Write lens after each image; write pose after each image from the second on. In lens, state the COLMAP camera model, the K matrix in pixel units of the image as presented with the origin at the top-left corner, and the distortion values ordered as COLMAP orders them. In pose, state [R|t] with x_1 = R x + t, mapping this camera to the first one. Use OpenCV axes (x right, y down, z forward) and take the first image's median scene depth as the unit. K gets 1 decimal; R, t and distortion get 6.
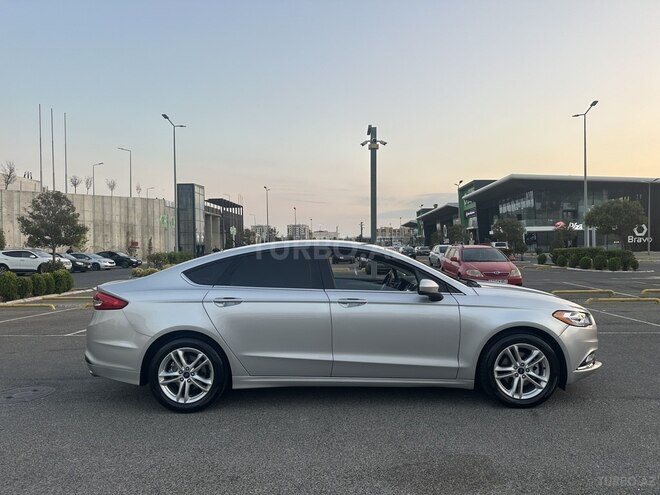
lens RADIAL K [[470.6, 0, 328.1], [0, 470.6, 249.5], [0, 0, 1]] dist [0.006975, -0.027831]
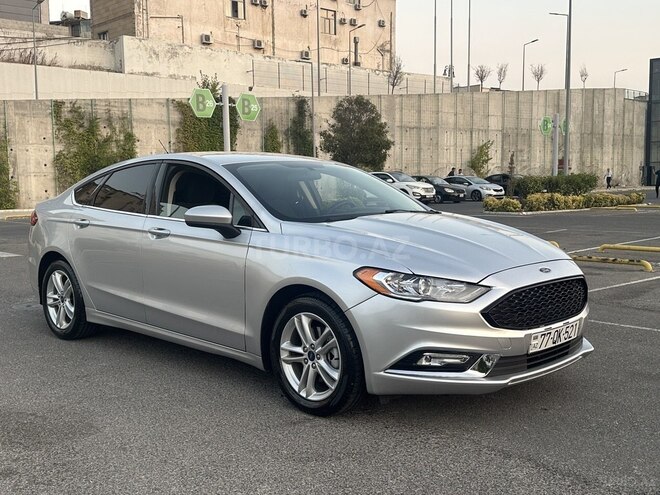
lens RADIAL K [[757.3, 0, 329.9], [0, 757.3, 244.1], [0, 0, 1]] dist [0.015298, 0.000000]
pose [[0.706513, 0.061449, -0.705027, 0.155541], [0.005901, 0.995677, 0.092695, 0.002211], [0.707675, -0.069650, 0.703096, 0.043581]]
